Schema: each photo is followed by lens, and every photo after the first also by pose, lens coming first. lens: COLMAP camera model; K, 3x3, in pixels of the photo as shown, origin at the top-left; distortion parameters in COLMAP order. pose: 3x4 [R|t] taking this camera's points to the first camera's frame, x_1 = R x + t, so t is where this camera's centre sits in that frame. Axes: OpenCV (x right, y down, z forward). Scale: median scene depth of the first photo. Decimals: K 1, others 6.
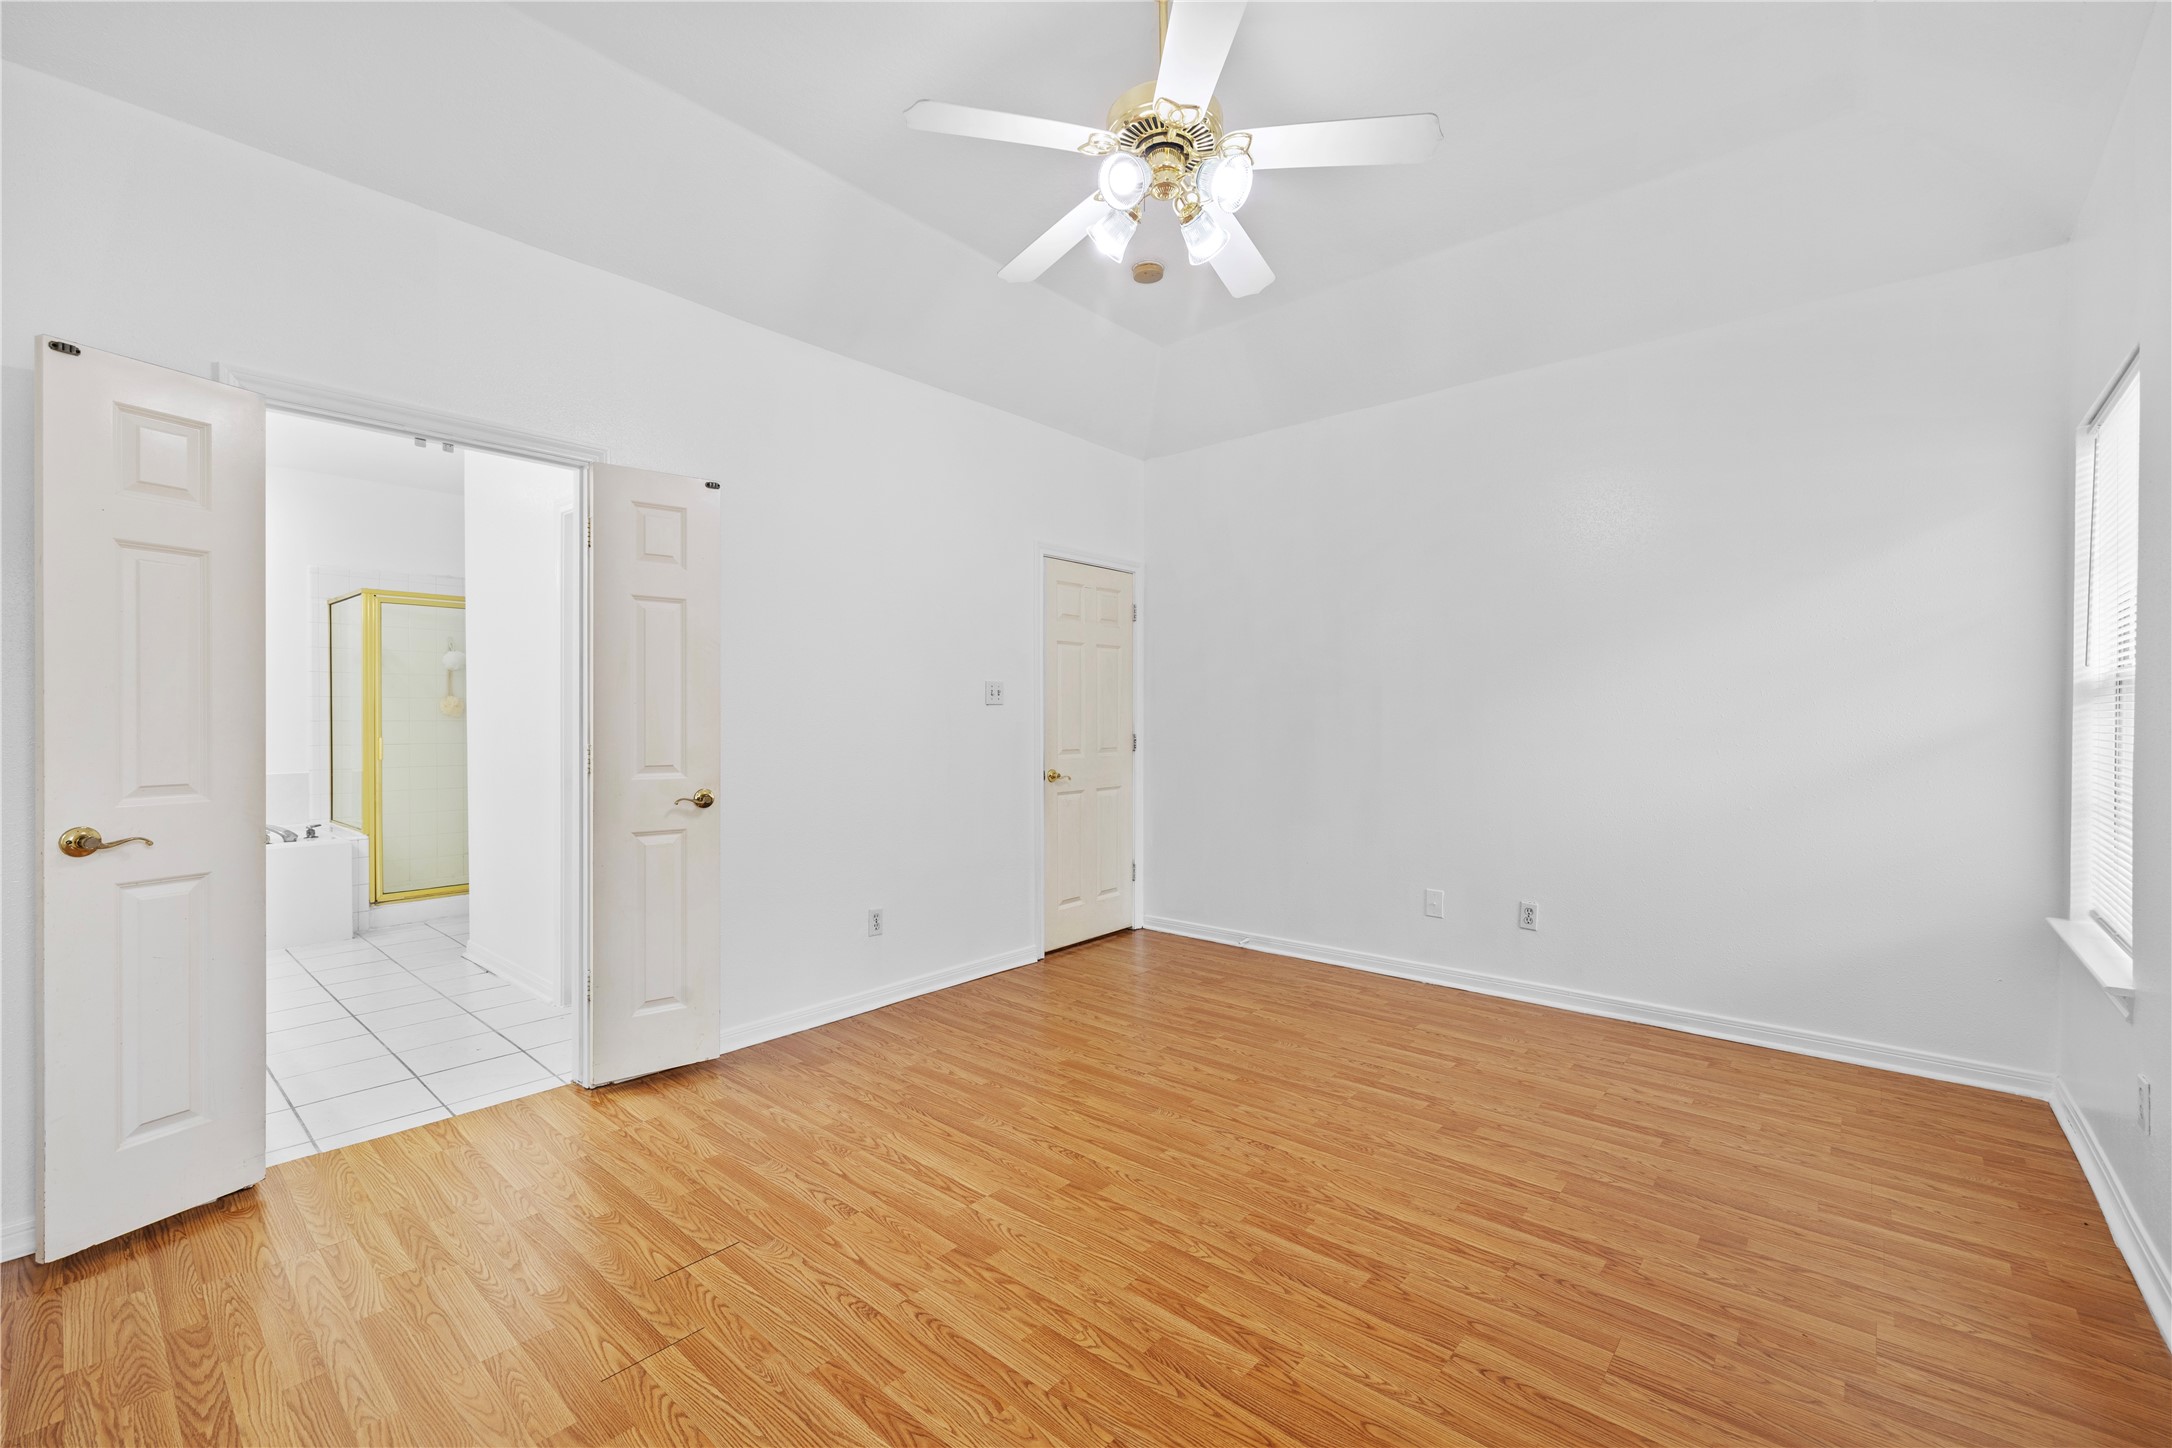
lens RADIAL K [[912.1, 0, 1085.1], [0, 912.1, 724.3], [0, 0, 1]] dist [0.000853, 0.000275]
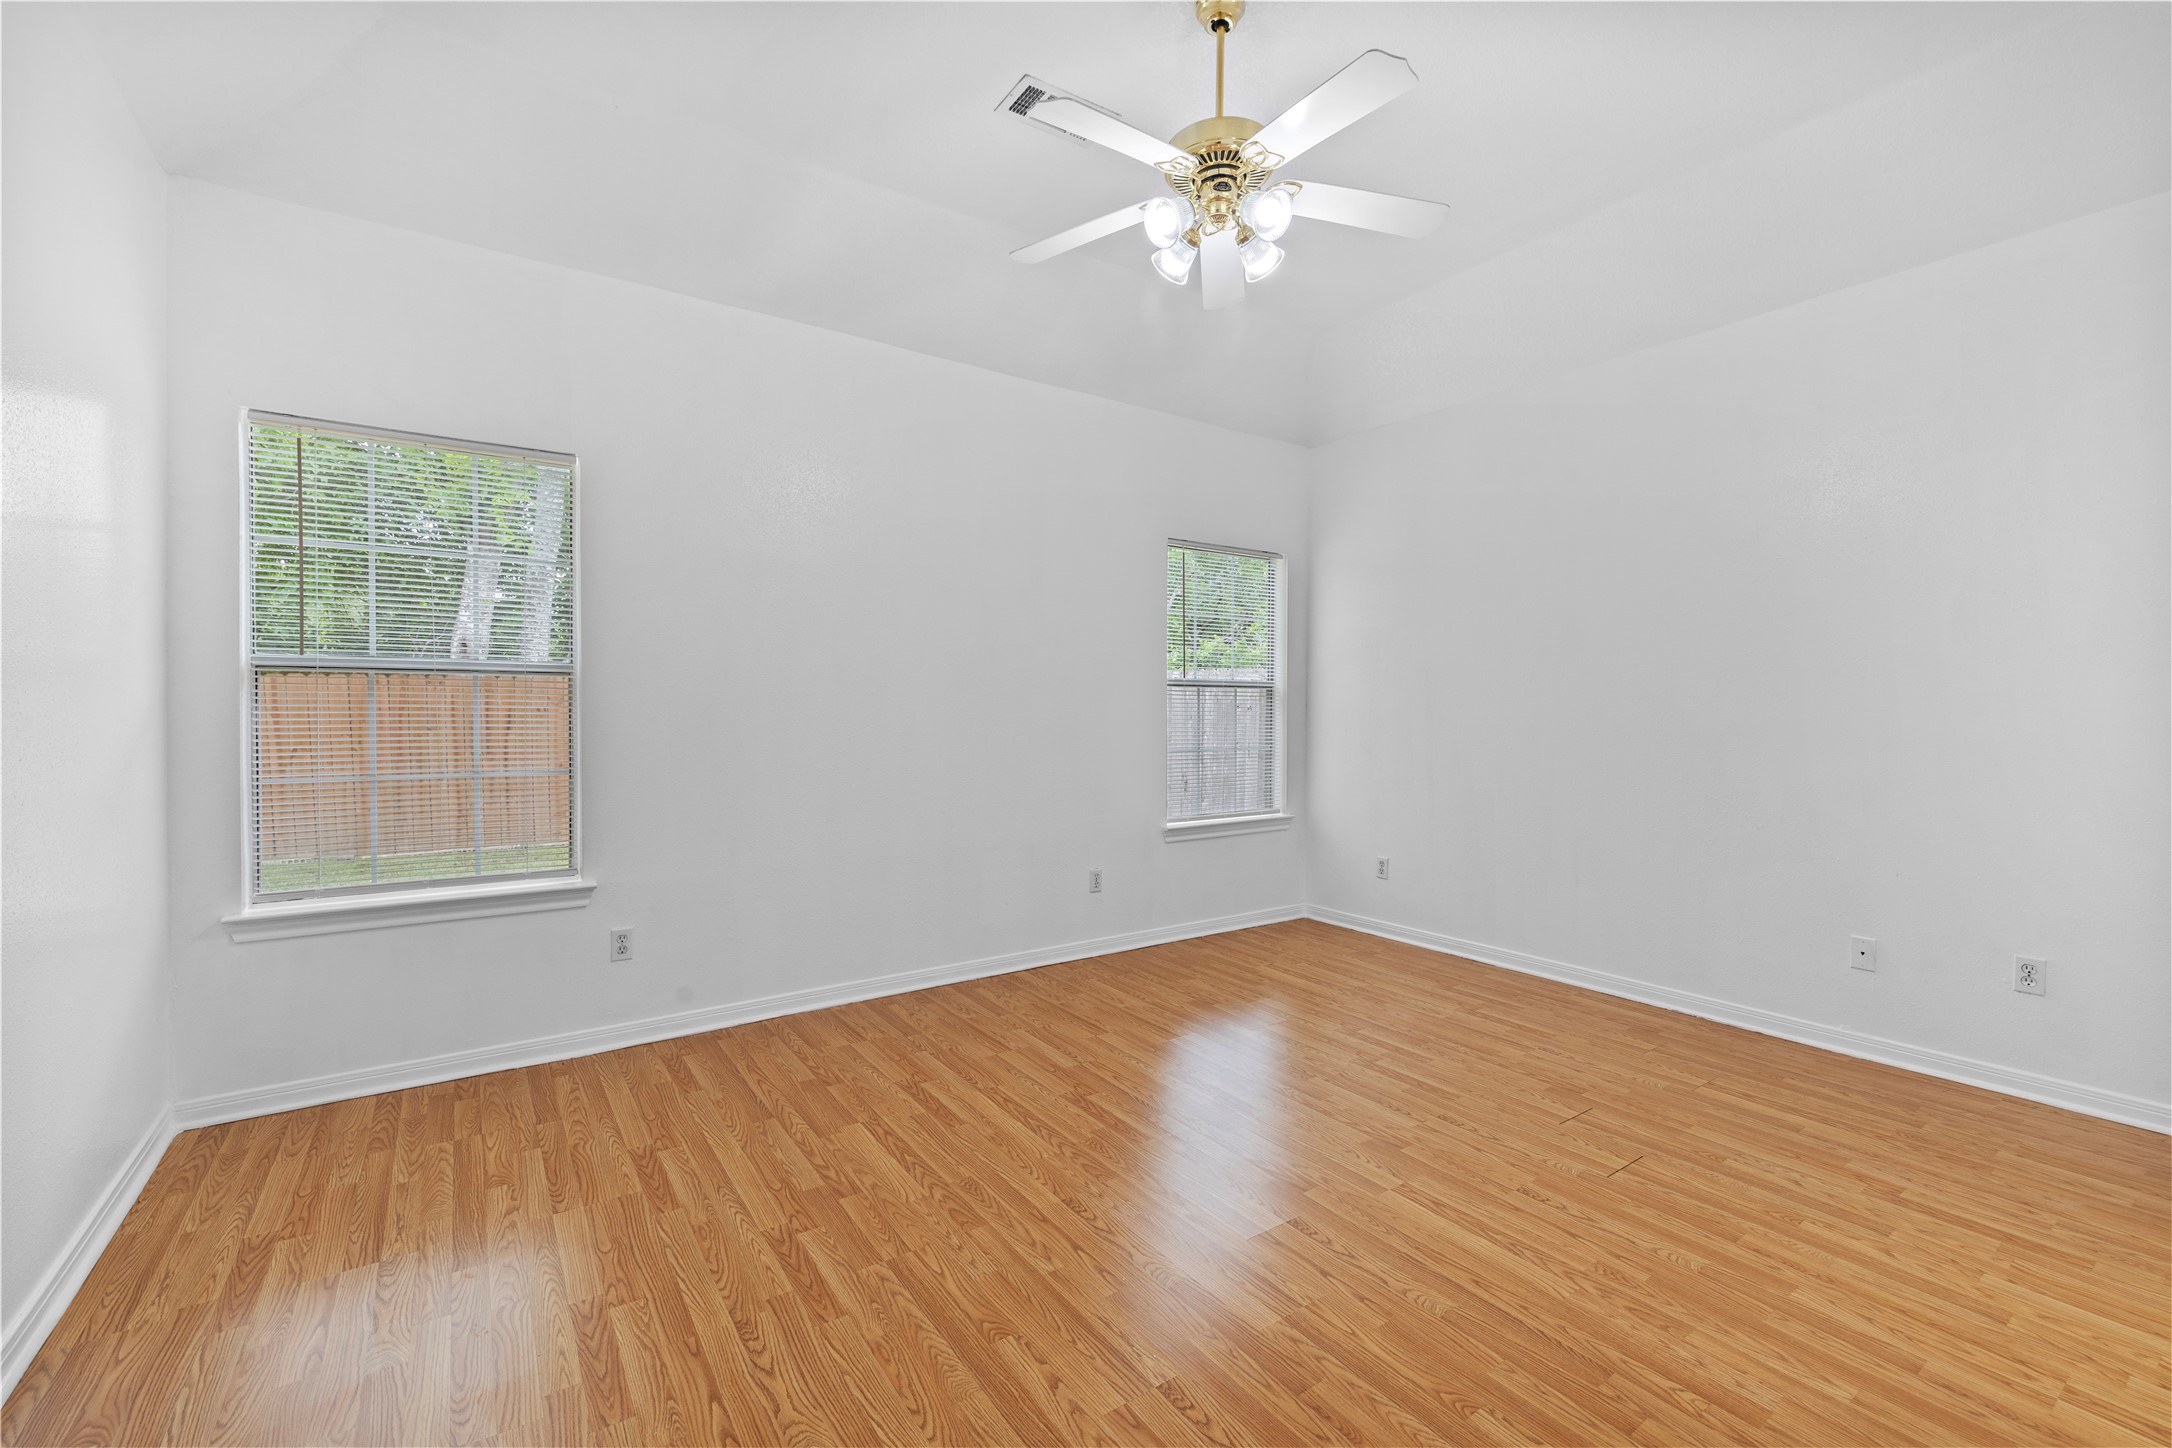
lens RADIAL K [[912.1, 0, 1083.3], [0, 912.1, 717.7], [0, 0, 1]] dist [0.000853, 0.000275]
pose [[-0.969348, -0.004822, 0.245643, -0.025389], [-0.001357, 0.999897, 0.014275, -0.008379], [-0.245686, 0.013504, -0.969255, 1.989555]]
